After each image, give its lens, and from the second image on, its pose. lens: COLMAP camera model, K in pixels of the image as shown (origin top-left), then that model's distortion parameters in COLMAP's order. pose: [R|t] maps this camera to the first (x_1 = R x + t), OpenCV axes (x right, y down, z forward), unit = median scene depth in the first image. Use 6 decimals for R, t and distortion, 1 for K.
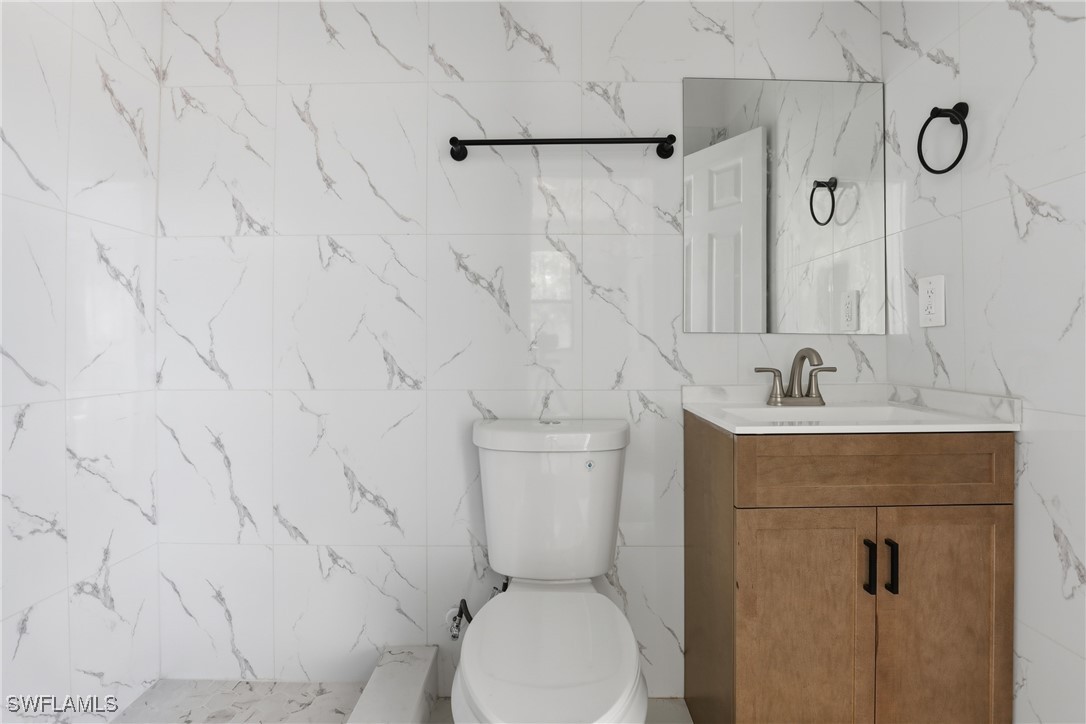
lens RADIAL K [[508.1, 0, 545.6], [0, 508.1, 355.3], [0, 0, 1]] dist [-0.023916, 0.000678]
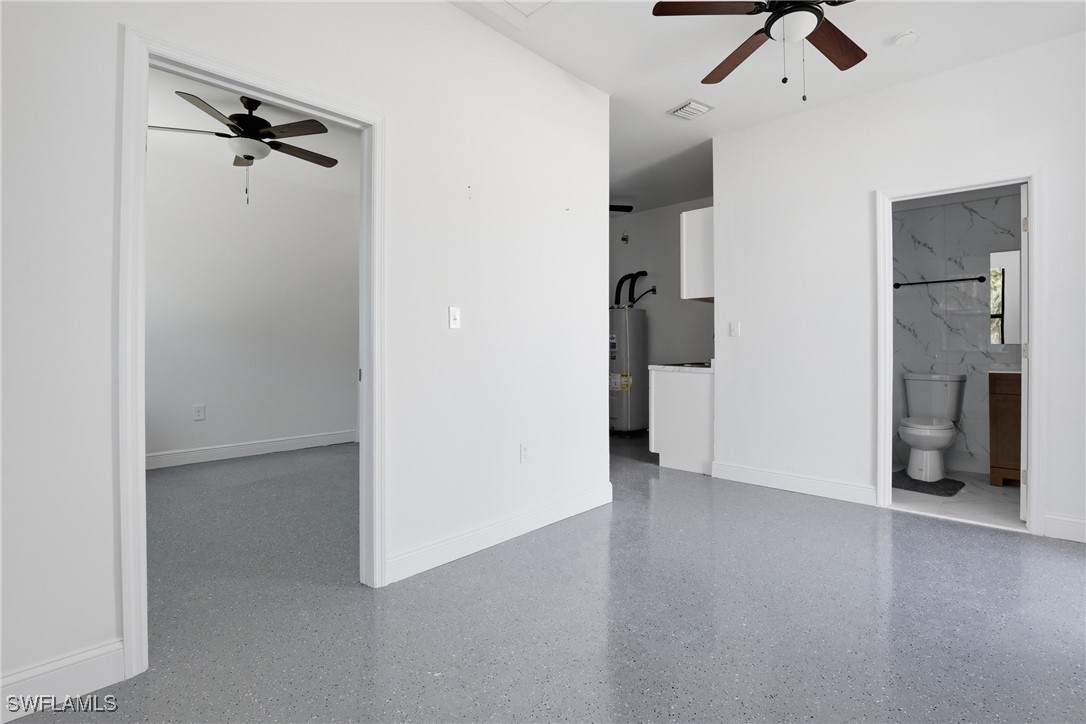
lens RADIAL K [[508.1, 0, 548.9], [0, 508.1, 351.0], [0, 0, 1]] dist [-0.023916, 0.000678]
pose [[0.735148, -0.011944, -0.677801, 0.346125], [0.005849, 0.999919, -0.011276, 0.012844], [0.677881, 0.004325, 0.735159, -2.723760]]
